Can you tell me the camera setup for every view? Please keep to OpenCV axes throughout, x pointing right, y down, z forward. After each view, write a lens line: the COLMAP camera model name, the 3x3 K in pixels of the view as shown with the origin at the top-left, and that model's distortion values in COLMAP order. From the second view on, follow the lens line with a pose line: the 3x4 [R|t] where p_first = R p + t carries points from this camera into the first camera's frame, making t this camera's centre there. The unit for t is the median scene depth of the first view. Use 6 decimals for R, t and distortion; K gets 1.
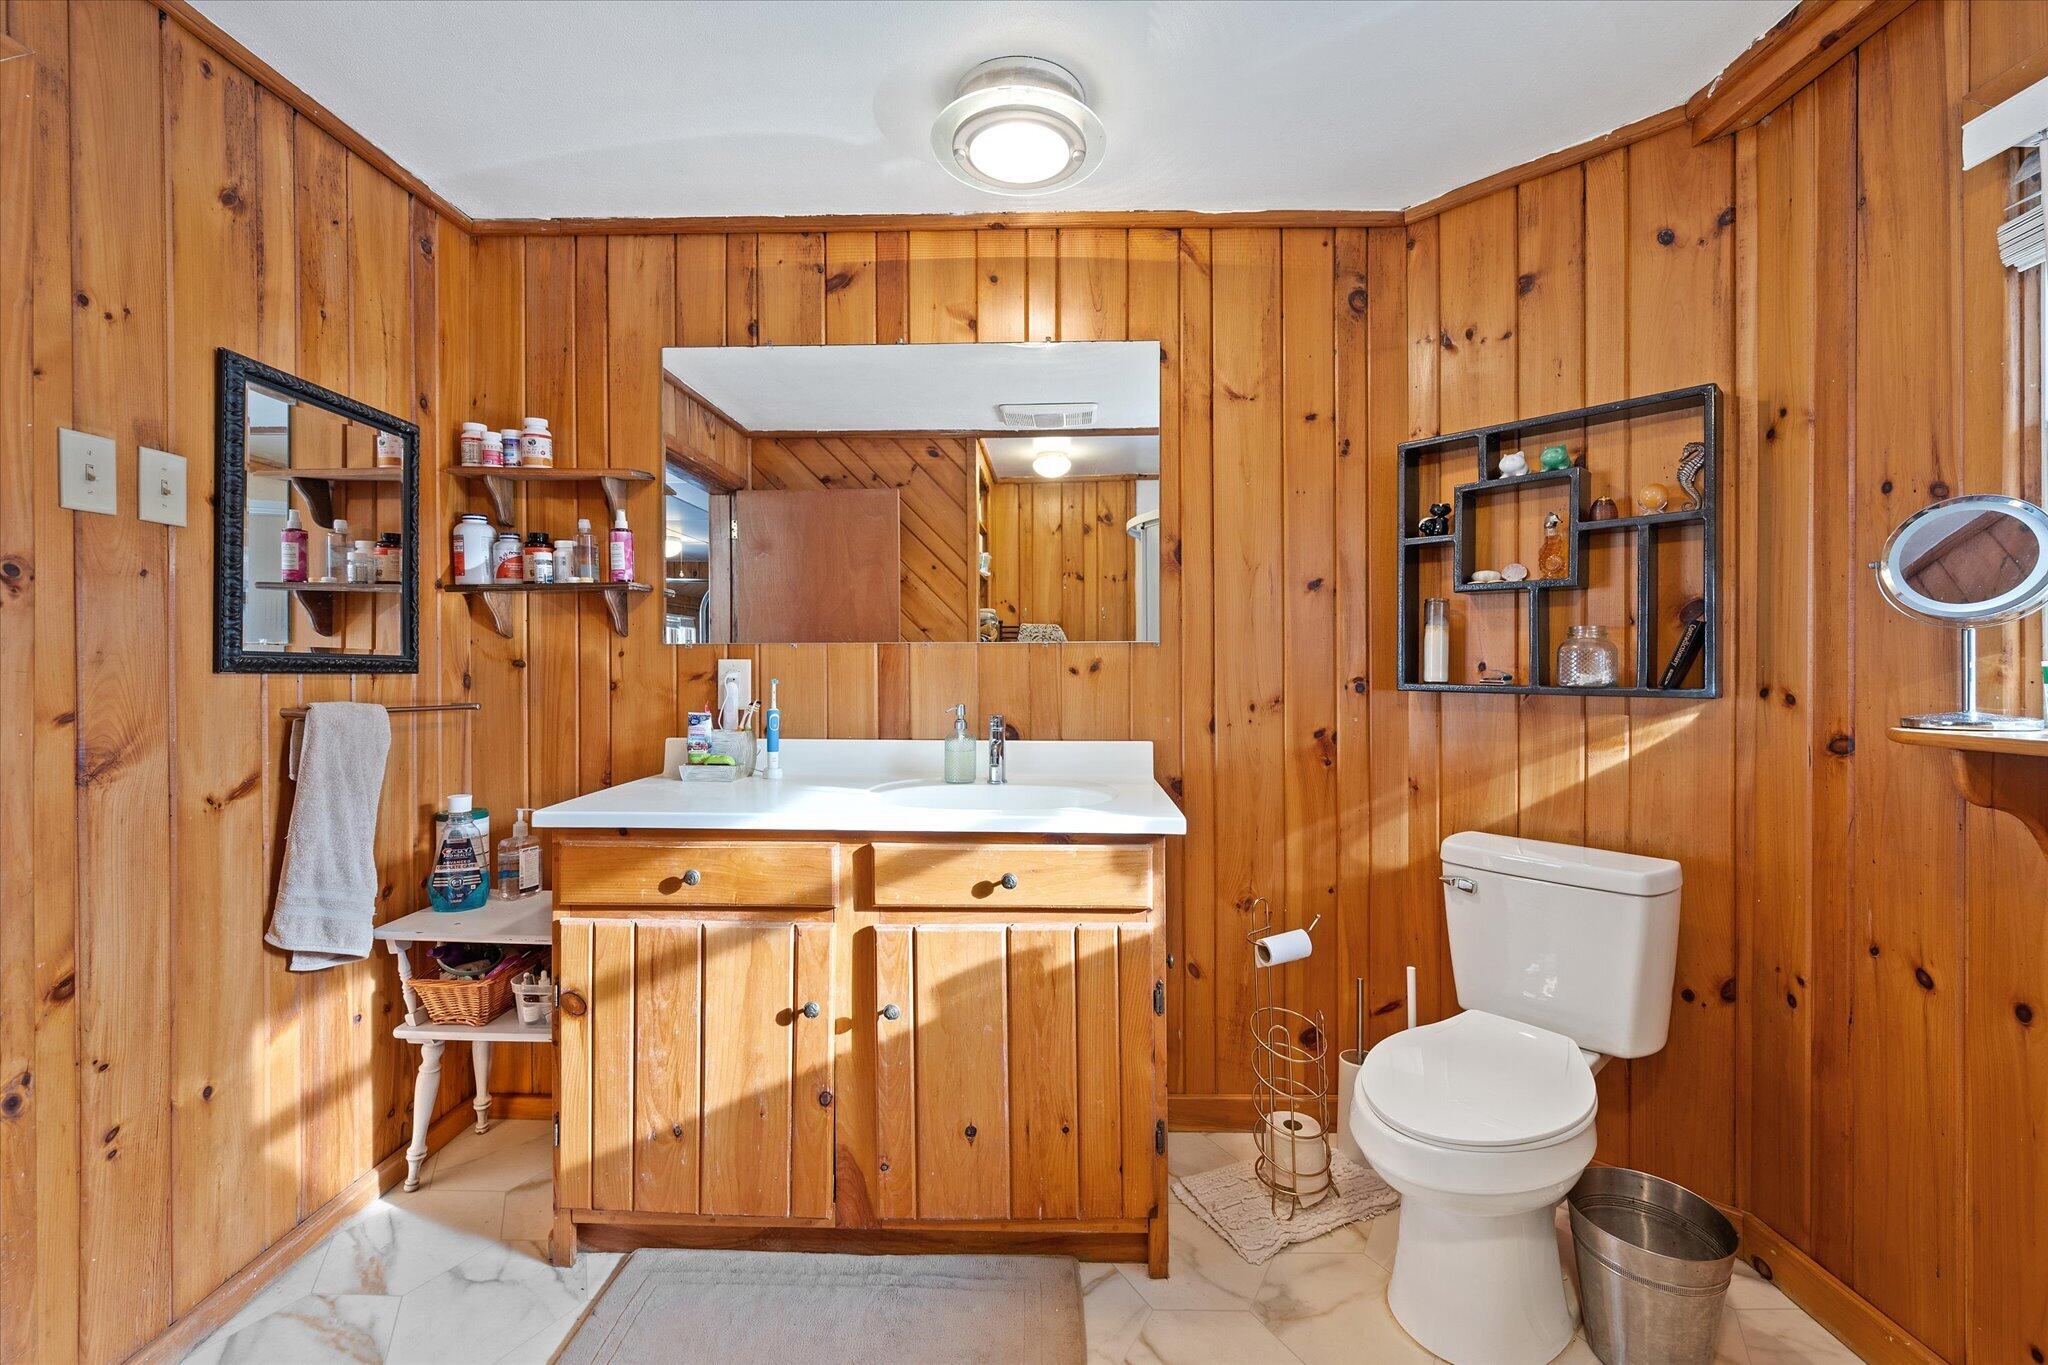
lens RADIAL K [[857.0, 0, 1024.9], [0, 857.0, 676.7], [0, 0, 1]] dist [0.000253, 0.000256]
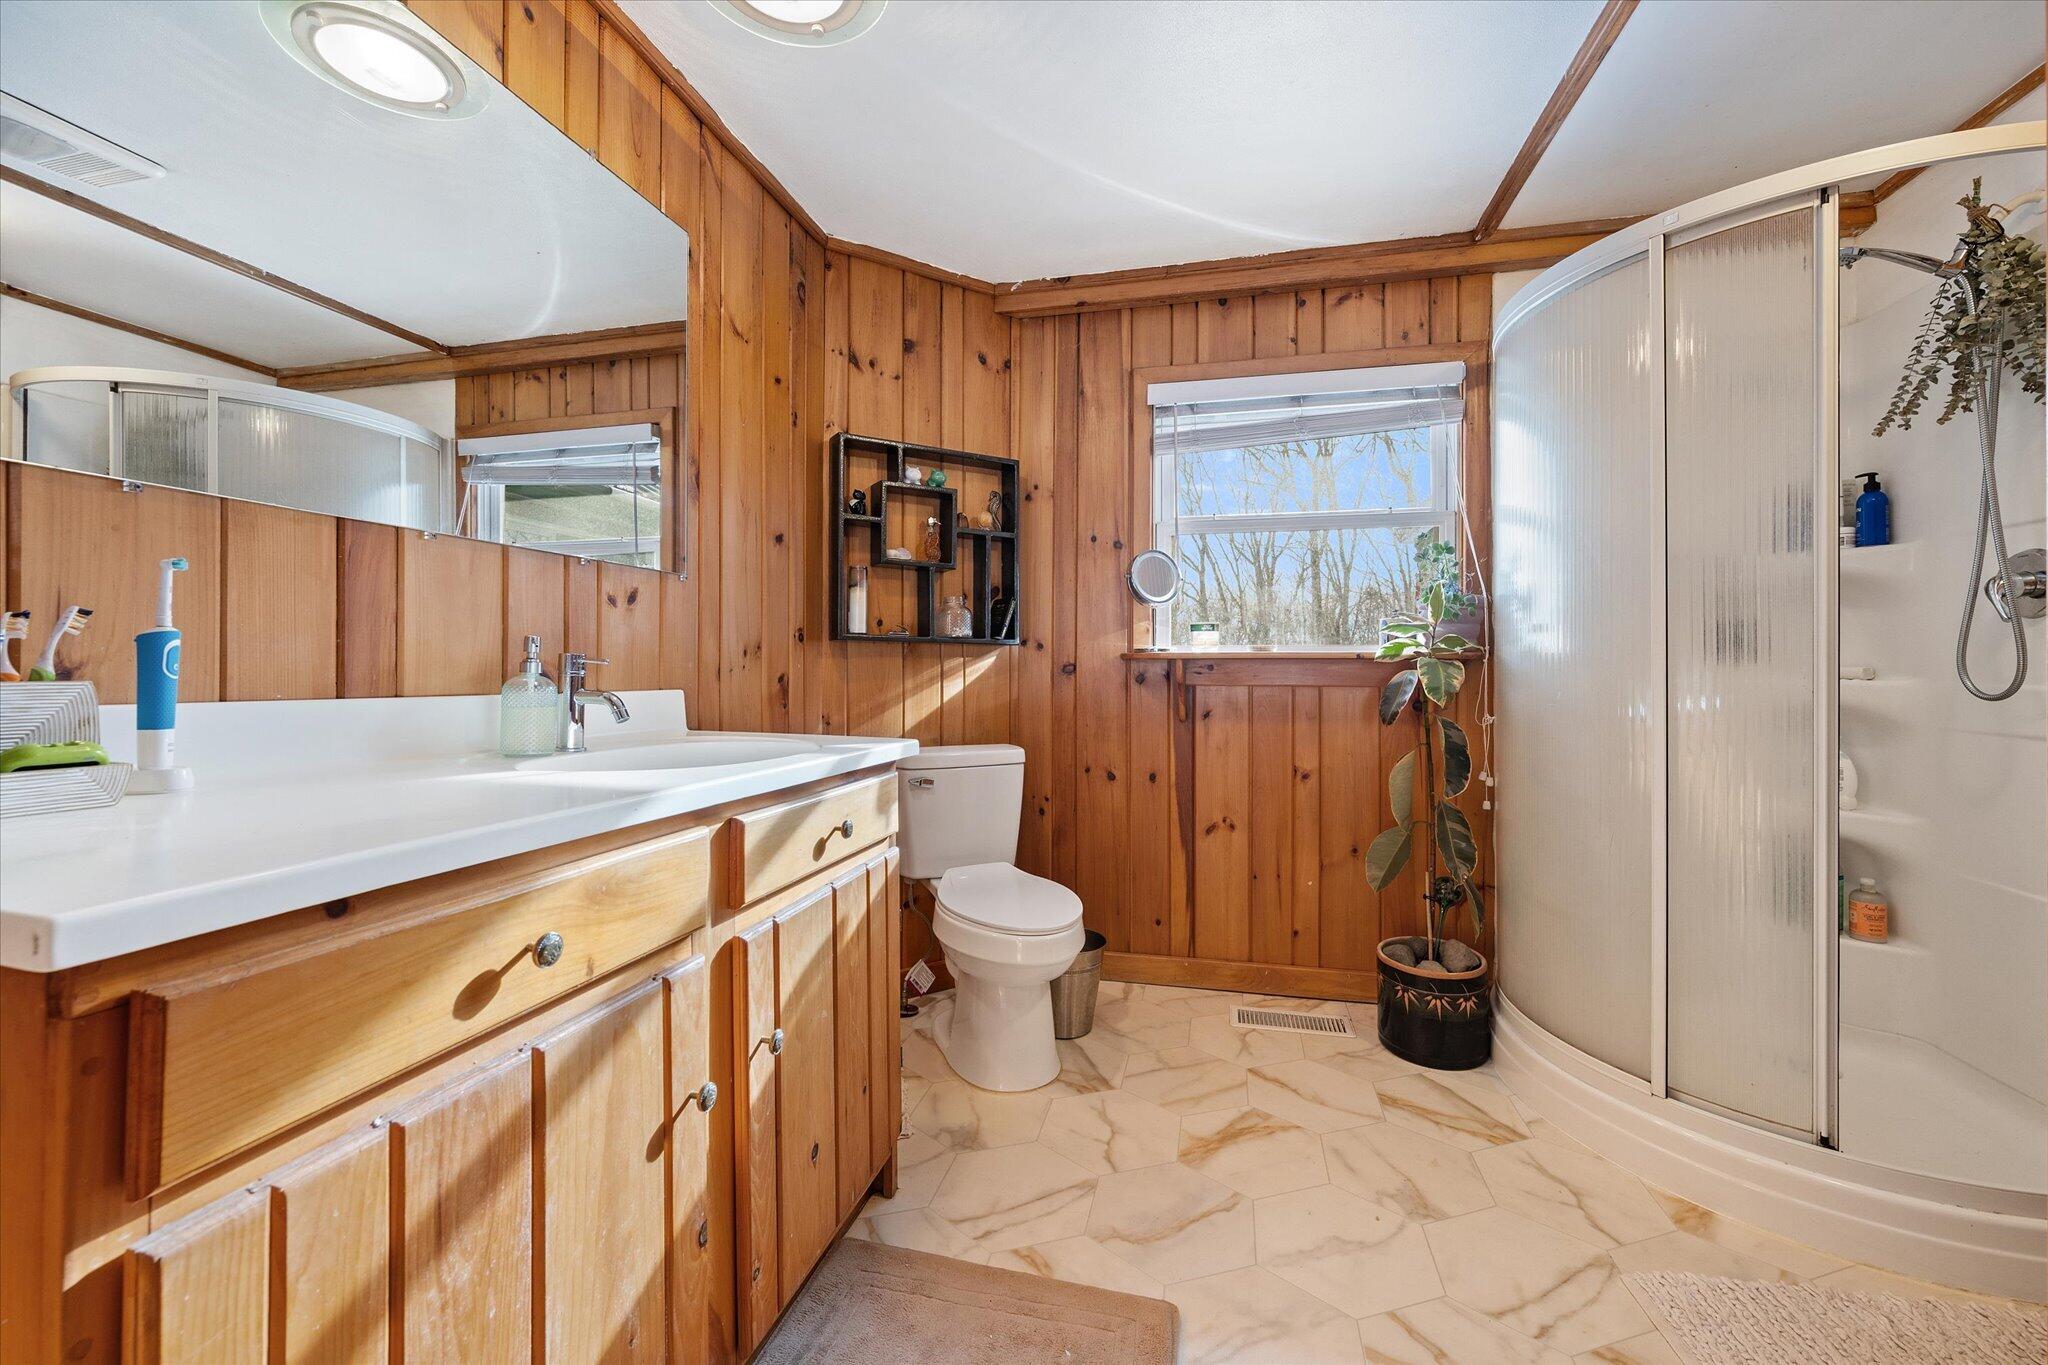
lens RADIAL K [[820.7, 0, 1034.2], [0, 820.7, 668.6], [0, 0, 1]] dist [-0.004011, 0.000978]
pose [[0.197950, 0.004734, 0.980201, -0.676596], [0.007334, 0.999953, -0.006311, 0.071003], [-0.980185, 0.008438, 0.197906, 0.555637]]
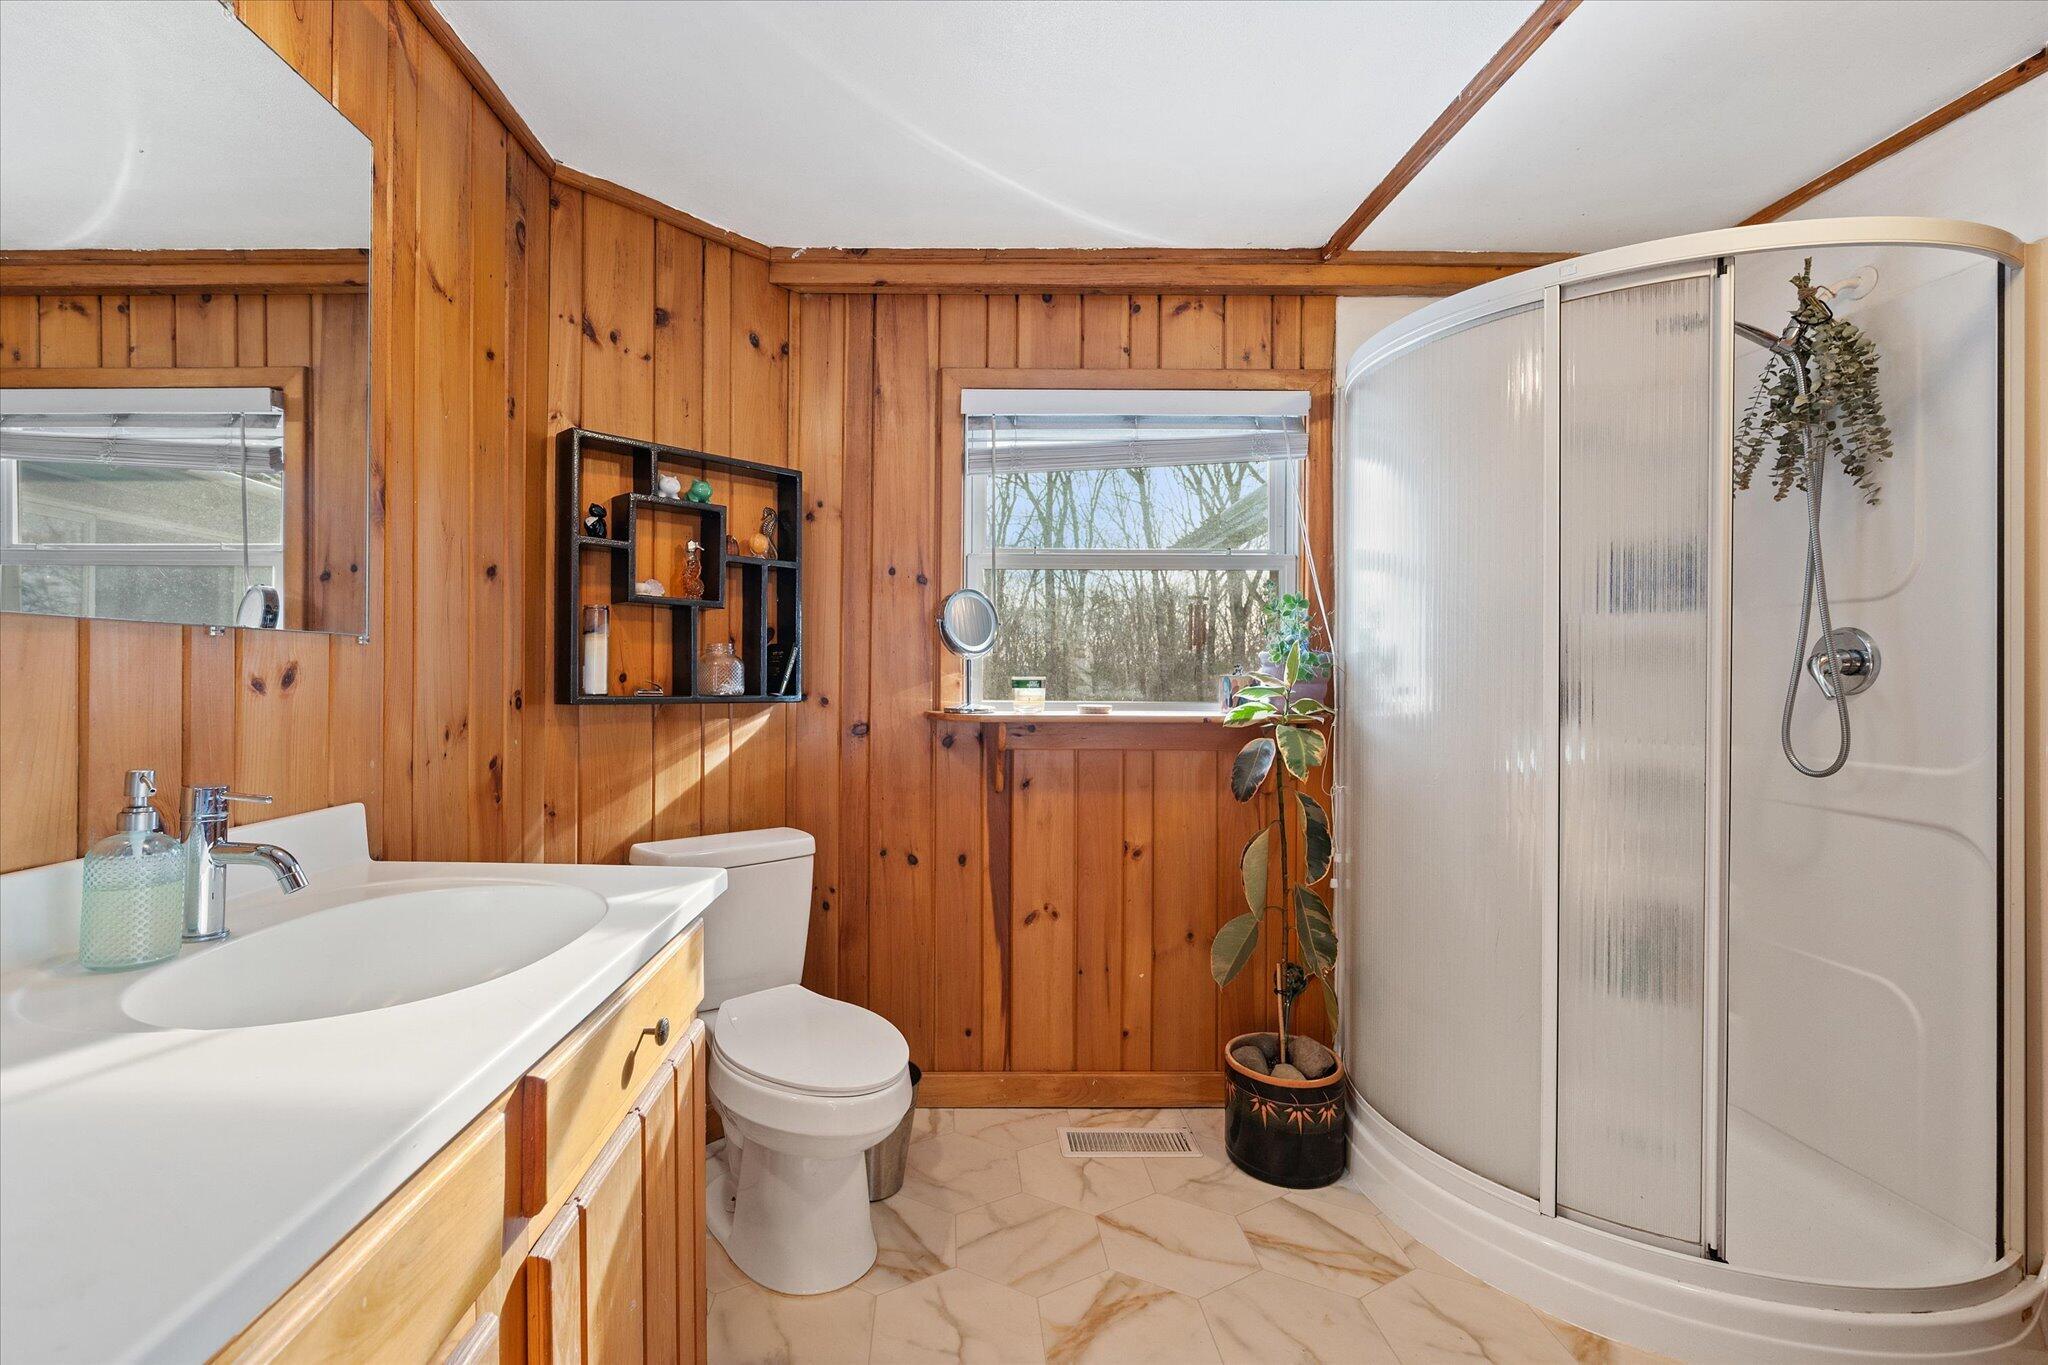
lens RADIAL K [[930.6, 0, 950.2], [0, 930.6, 675.4], [0, 0, 1]] dist [-0.001144, -0.000523]
pose [[-0.033114, 0.004250, 0.999443, -0.585942], [0.007598, 0.999963, -0.004000, -0.008051], [-0.999423, 0.007461, -0.033145, 0.696787]]
